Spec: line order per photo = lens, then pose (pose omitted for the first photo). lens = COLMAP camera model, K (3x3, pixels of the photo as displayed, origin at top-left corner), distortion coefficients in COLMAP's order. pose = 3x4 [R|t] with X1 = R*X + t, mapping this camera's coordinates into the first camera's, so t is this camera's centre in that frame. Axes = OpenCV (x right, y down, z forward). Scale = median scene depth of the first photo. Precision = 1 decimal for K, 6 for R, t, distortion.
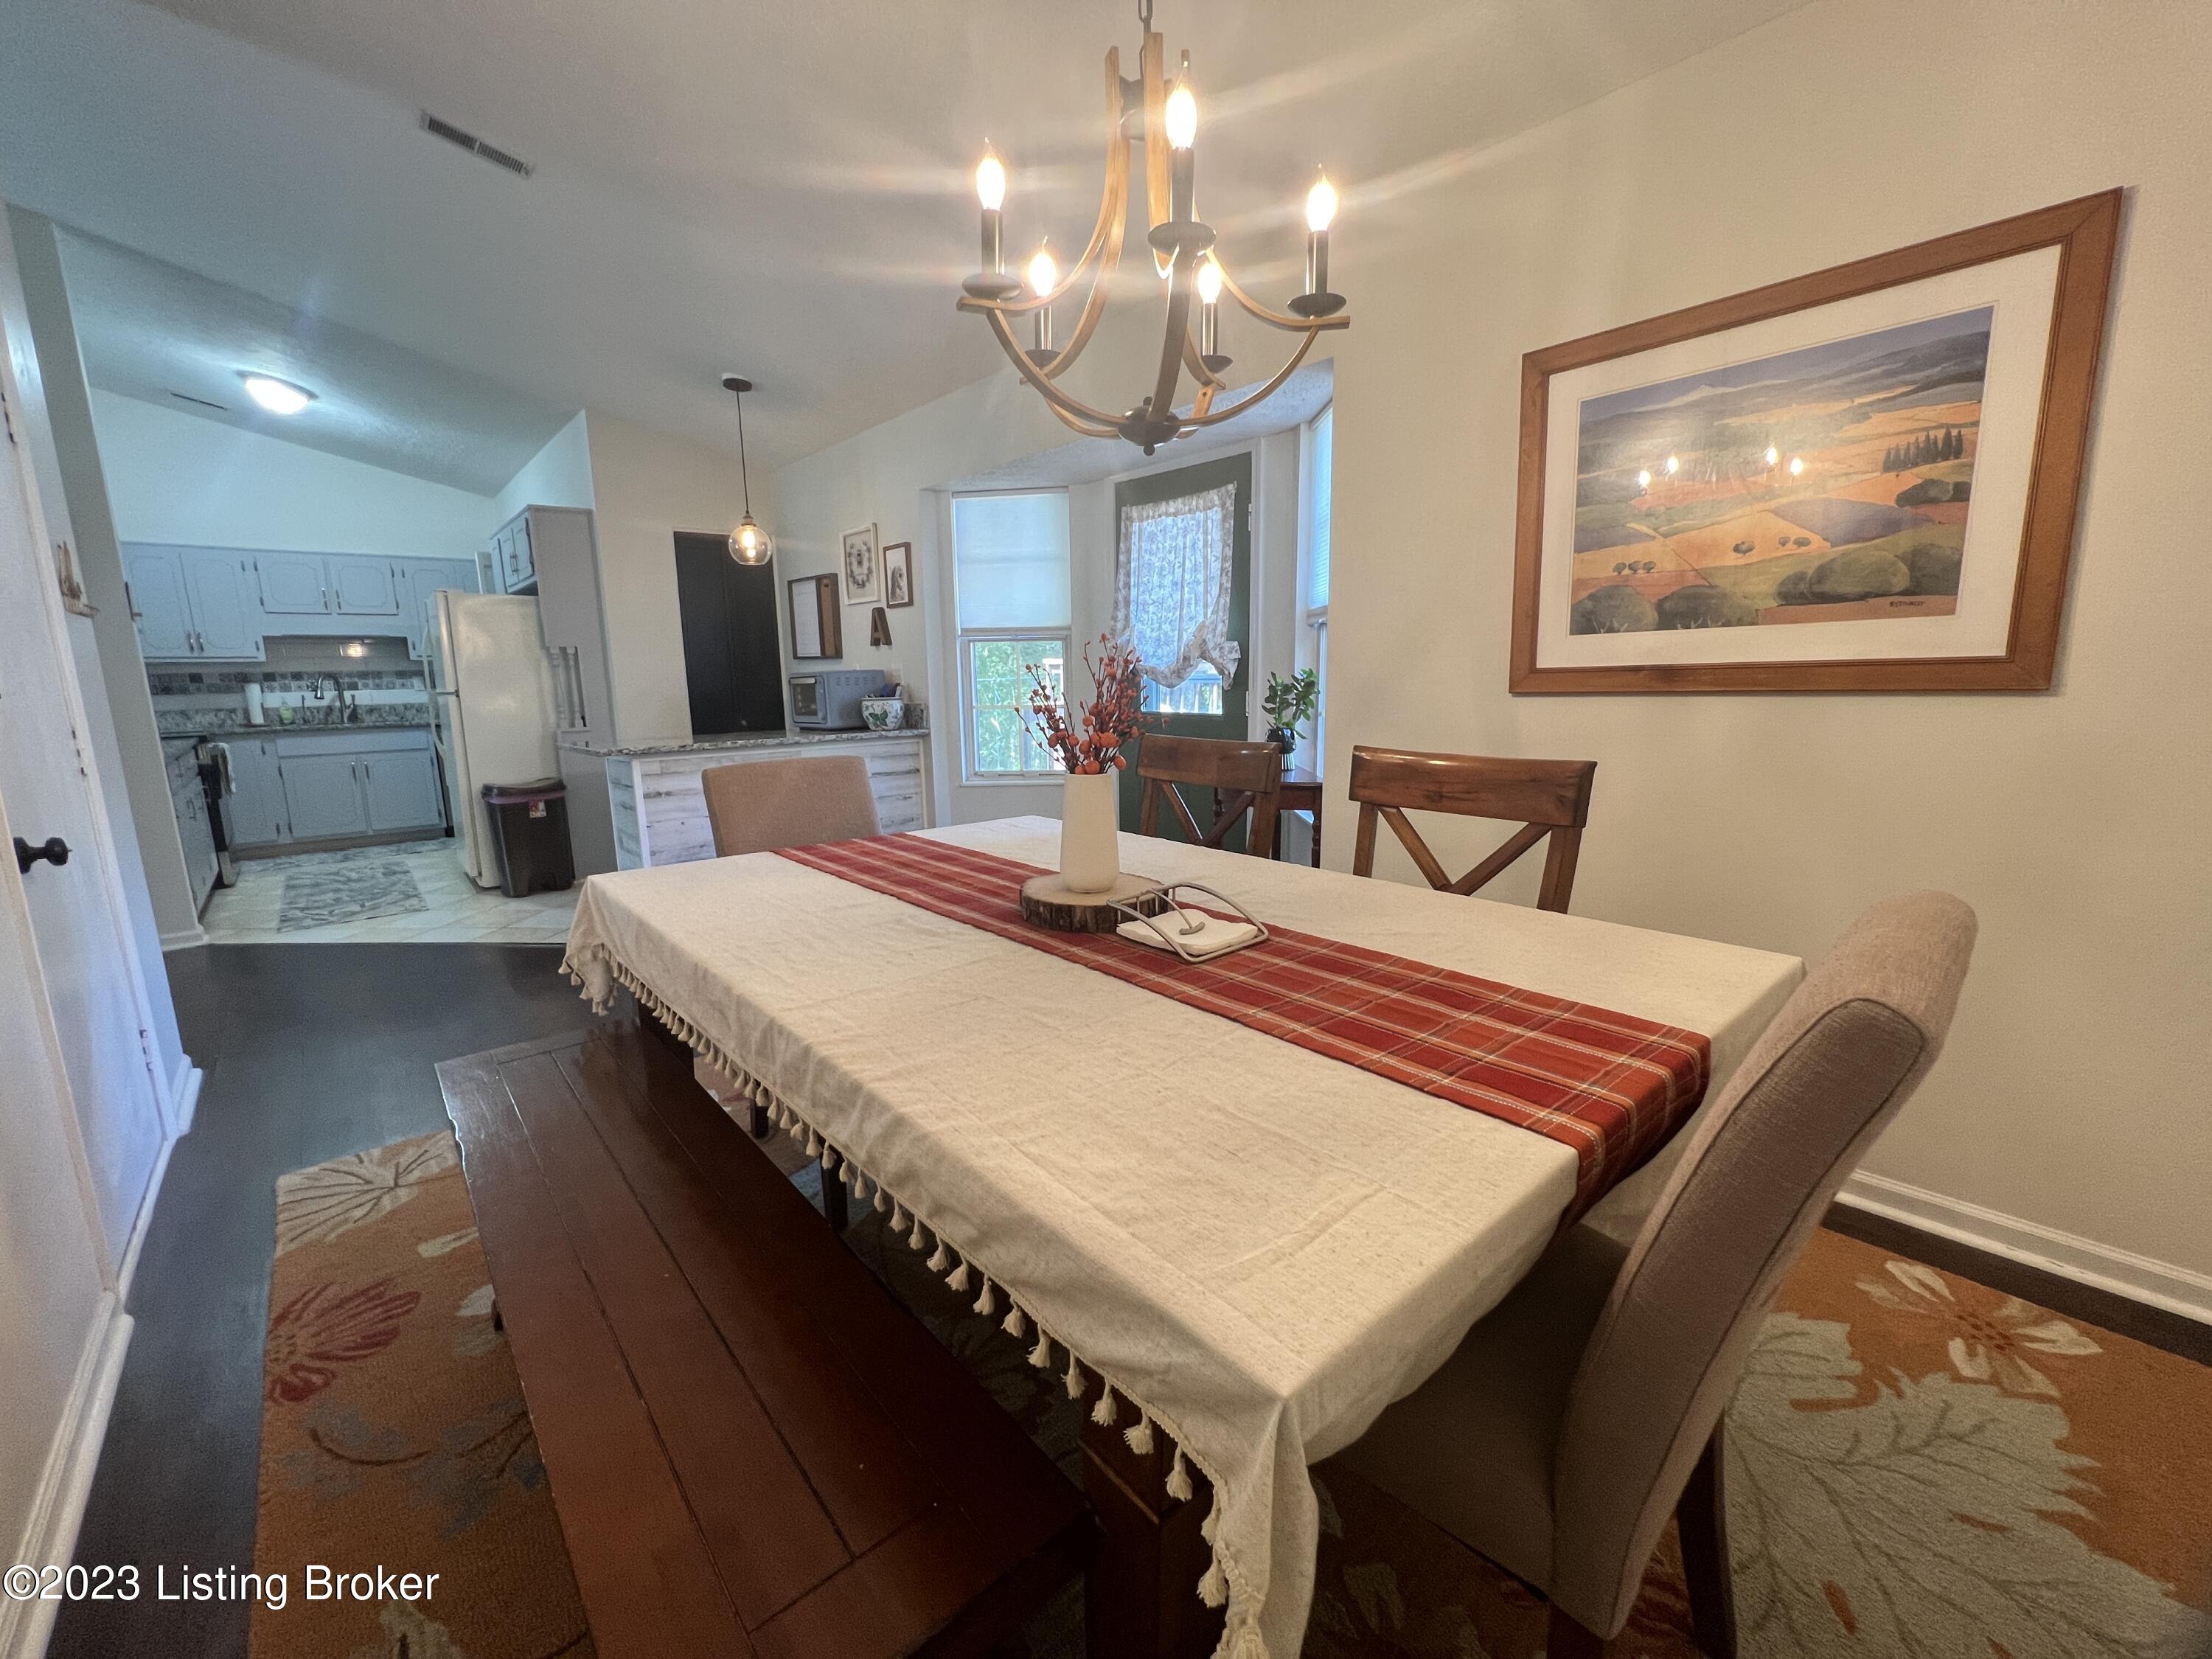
lens RADIAL K [[890.4, 0, 1109.1], [0, 890.4, 827.3], [0, 0, 1]] dist [-0.002797, -0.000251]
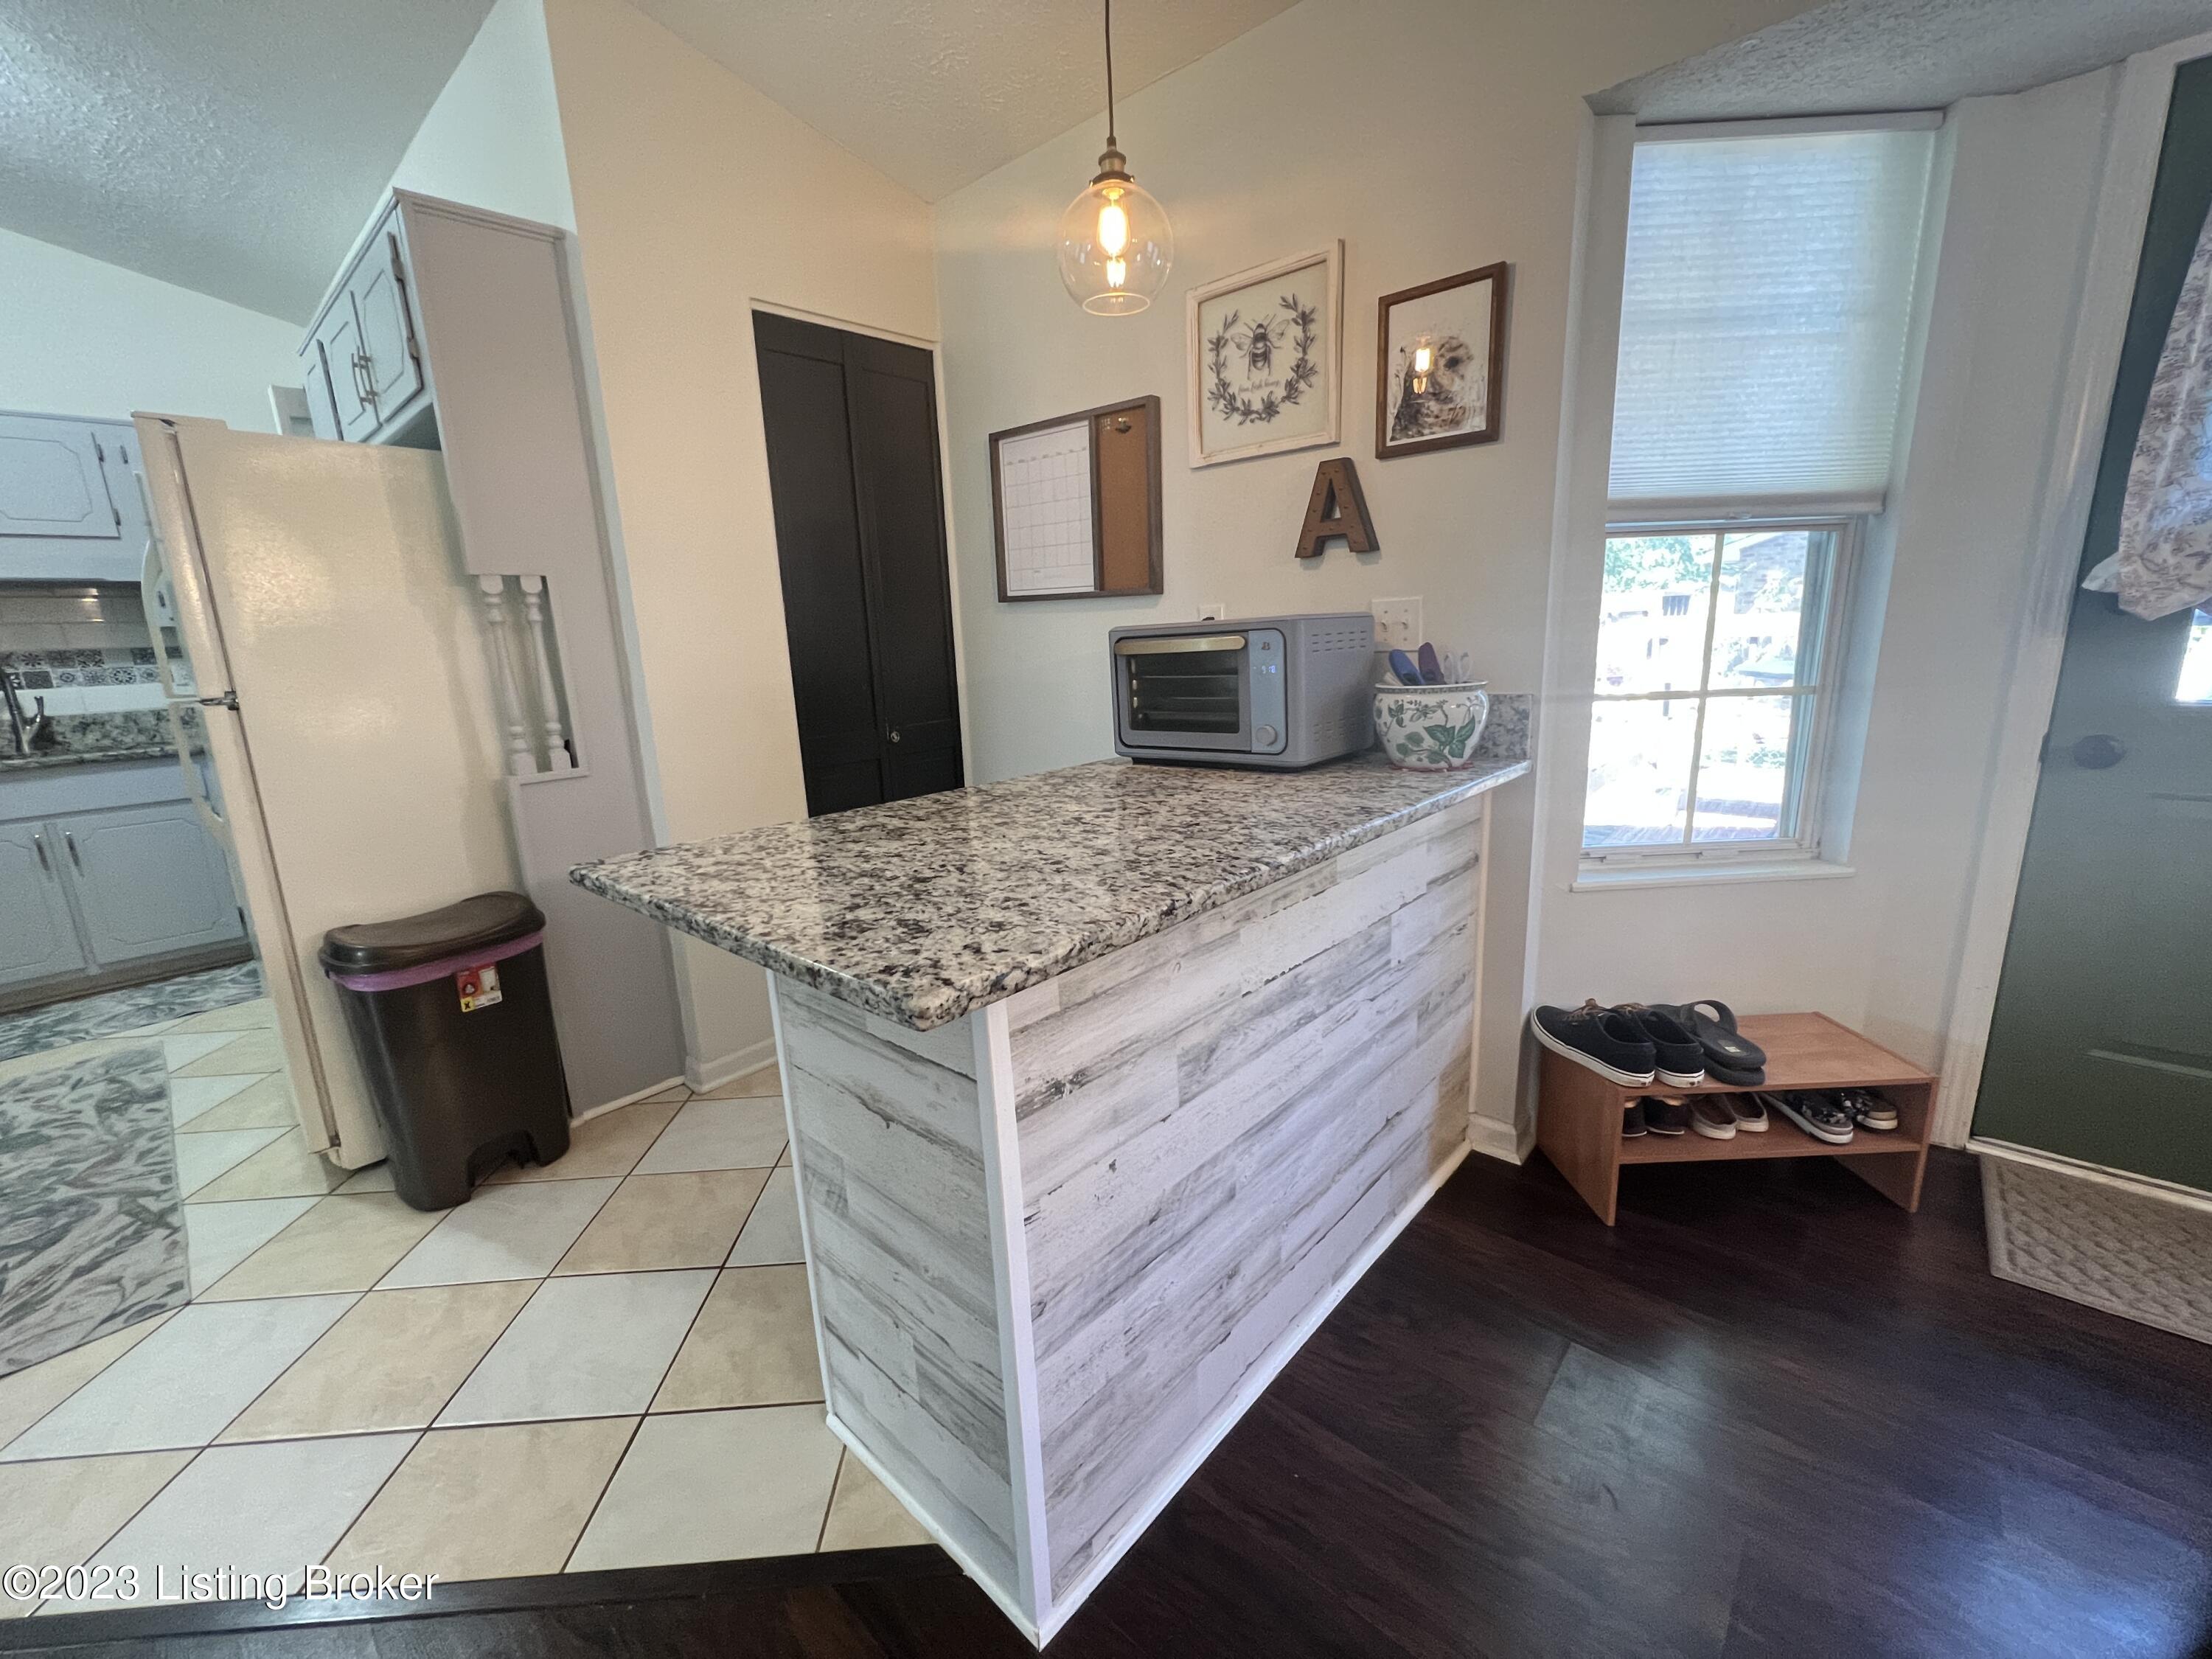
lens RADIAL K [[890.4, 0, 1109.2], [0, 890.4, 825.1], [0, 0, 1]] dist [-0.002797, -0.000251]
pose [[0.993412, -0.046320, 0.104817, -0.412642], [0.042025, 0.998199, 0.042817, -0.100349], [-0.106611, -0.038130, 0.993569, 0.594780]]
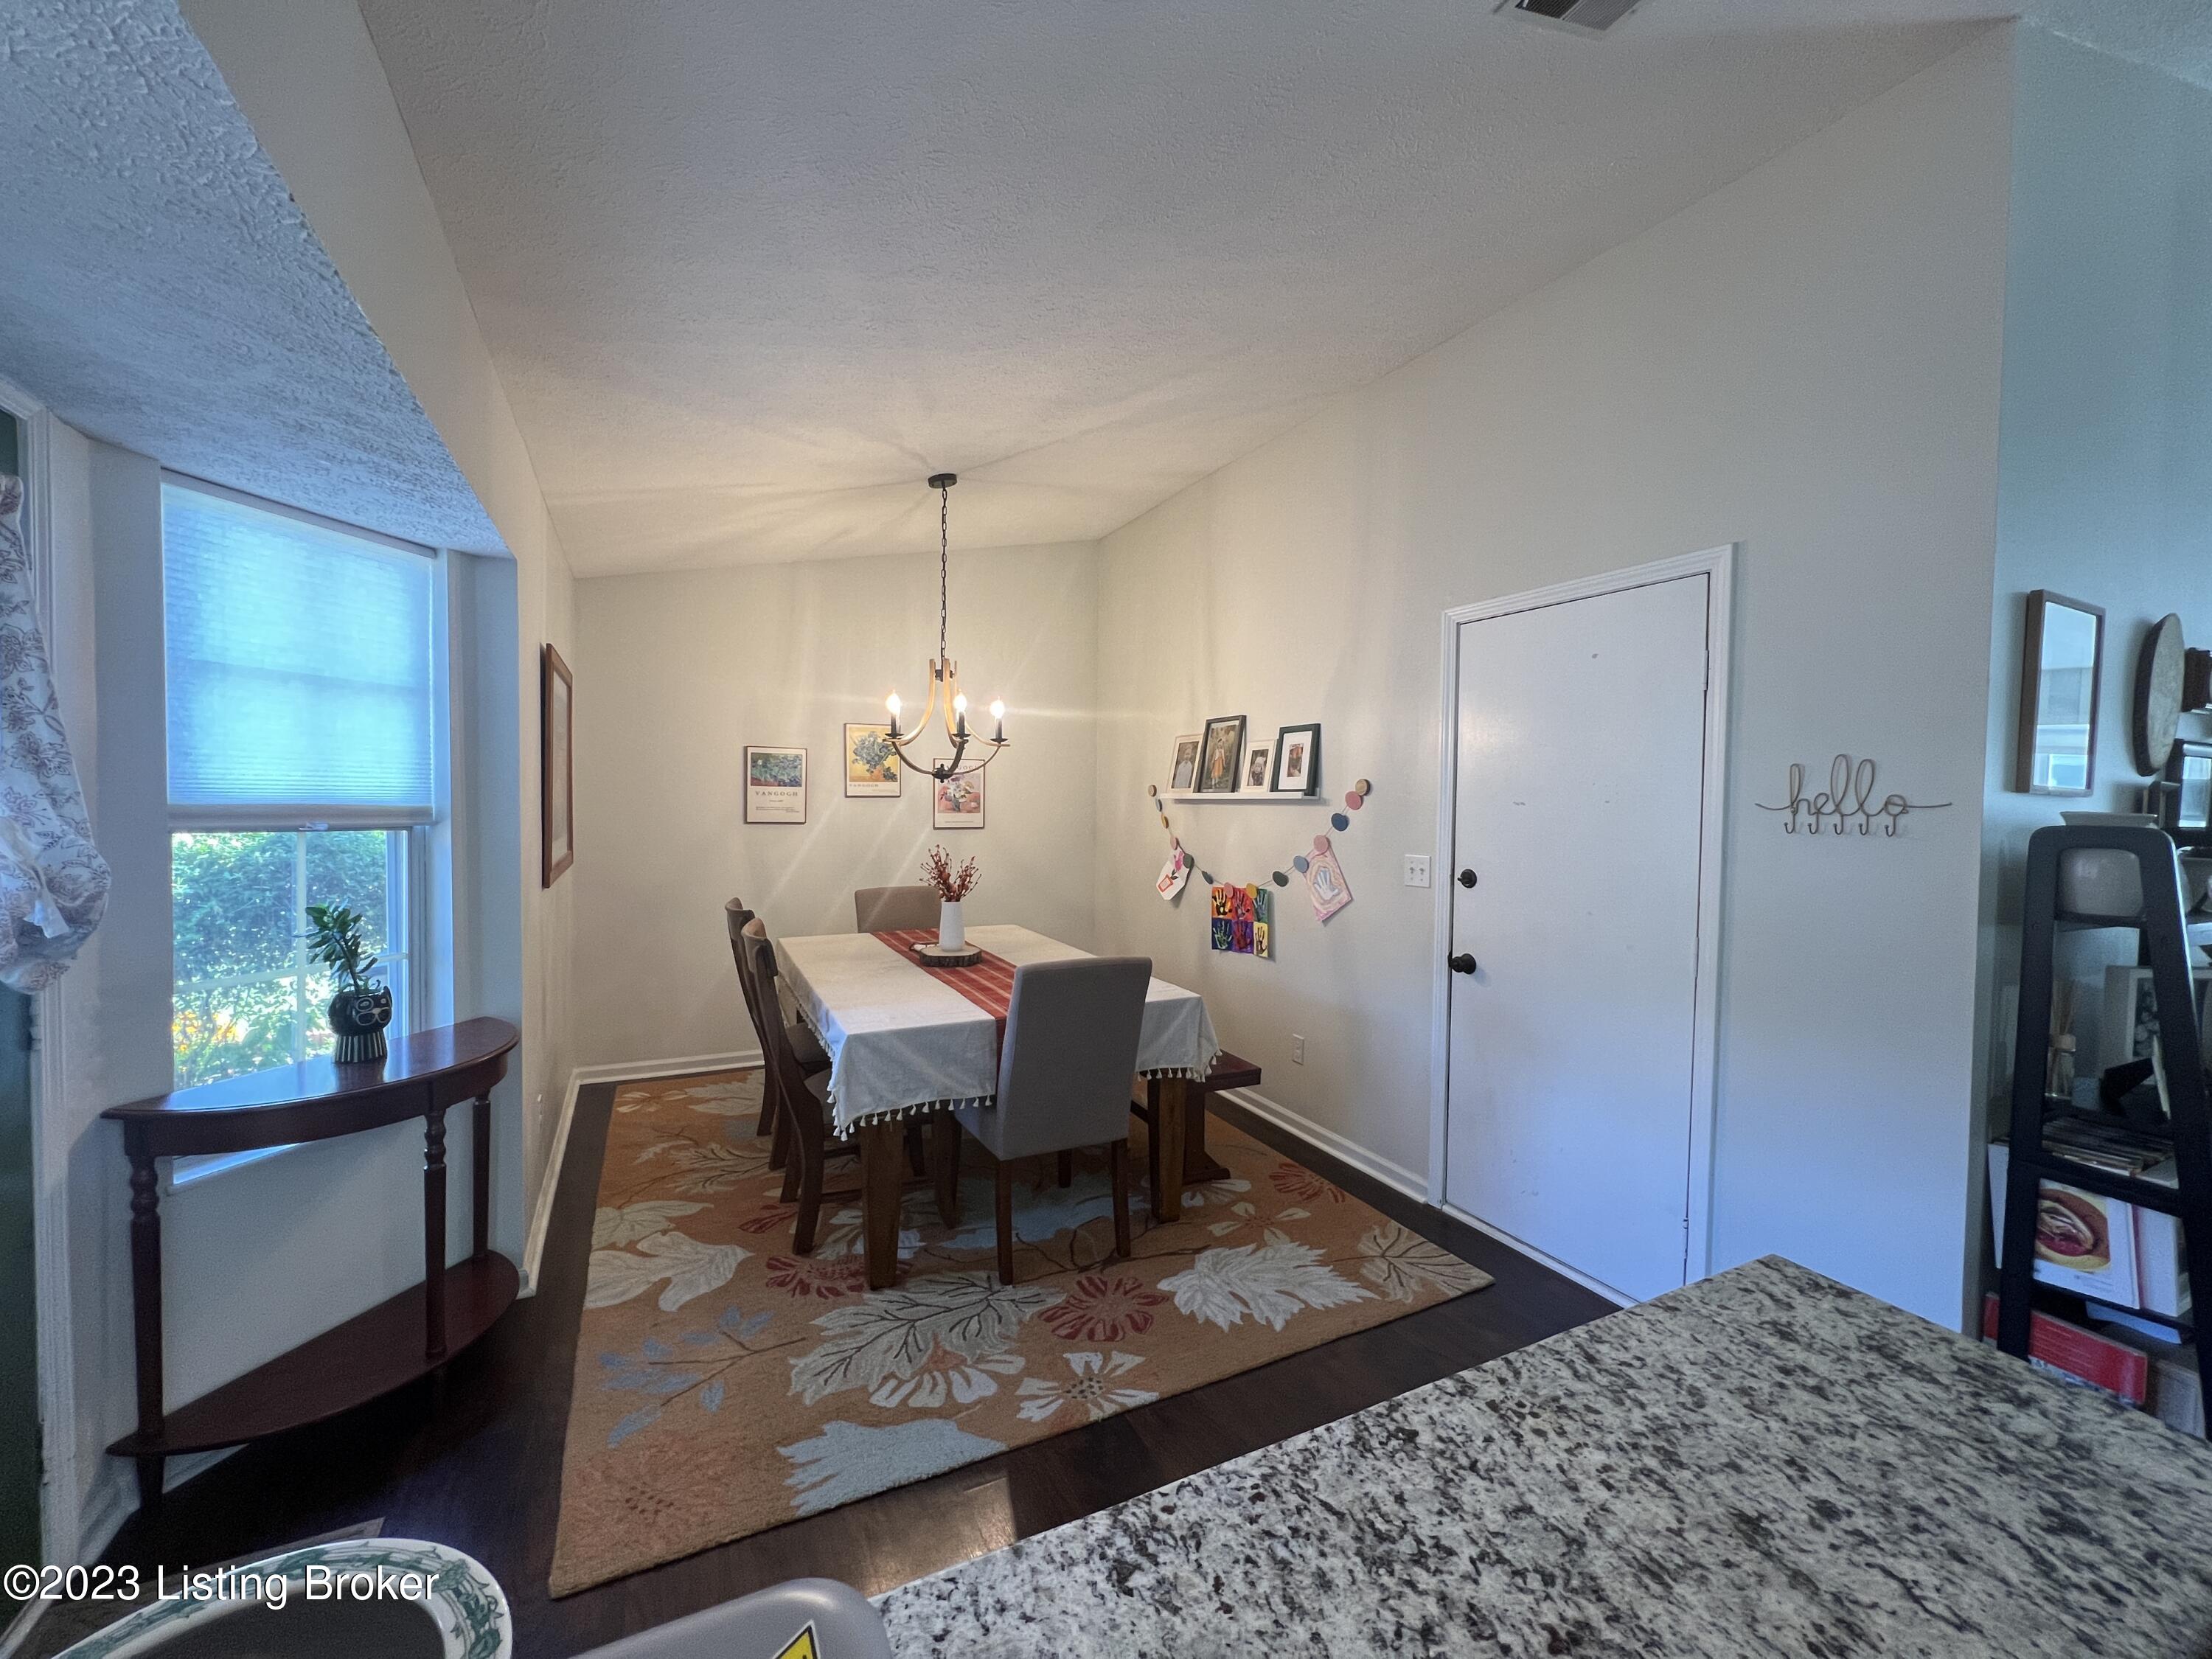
lens RADIAL K [[890.4, 0, 1104.9], [0, 890.4, 824.8], [0, 0, 1]] dist [-0.002797, -0.000251]
pose [[-0.965510, -0.000667, 0.260364, -0.328267], [0.051381, 0.979843, 0.193046, -0.219459], [-0.255245, 0.199766, -0.946015, 0.976419]]
